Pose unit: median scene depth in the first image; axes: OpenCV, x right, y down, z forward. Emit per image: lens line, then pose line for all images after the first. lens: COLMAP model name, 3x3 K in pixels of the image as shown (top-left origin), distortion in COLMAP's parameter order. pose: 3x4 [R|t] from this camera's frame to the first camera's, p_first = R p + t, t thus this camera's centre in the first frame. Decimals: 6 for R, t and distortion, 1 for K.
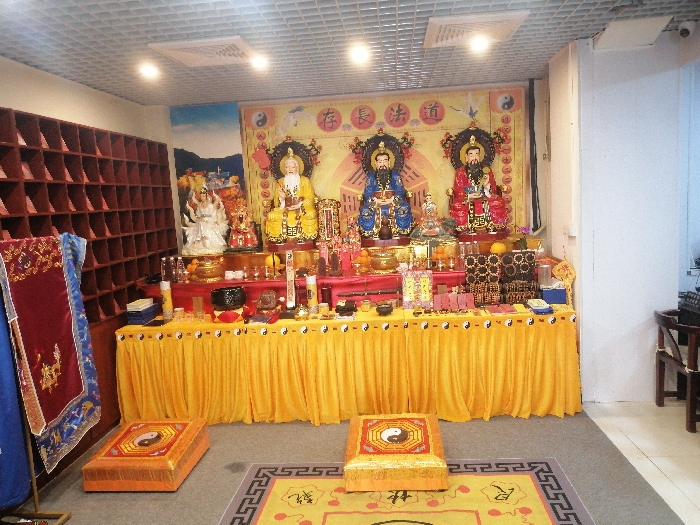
lens RADIAL K [[527.0, 0, 349.0], [0, 527.0, 265.3], [0, 0, 1]] dist [-0.003952, 0.003324]
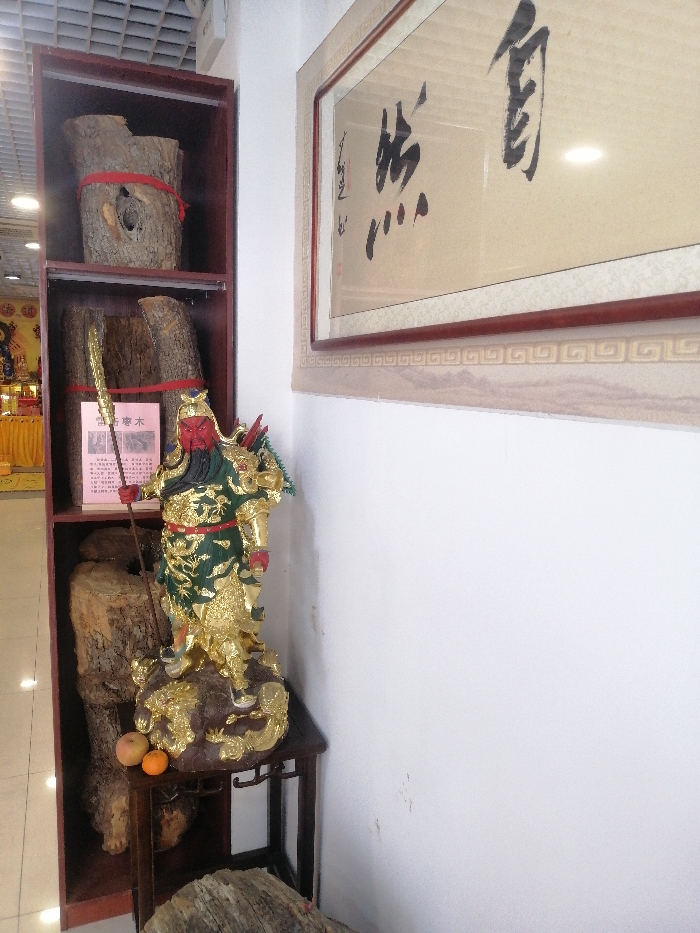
lens RADIAL K [[702.4, 0, 349.2], [0, 702.4, 466.3], [0, 0, 1]] dist [-0.003952, 0.003324]
pose [[0.888917, 0.028851, 0.457159, 0.053845], [-0.029967, 0.999539, -0.004811, 0.207449], [-0.457087, -0.009423, 0.889372, -1.597242]]
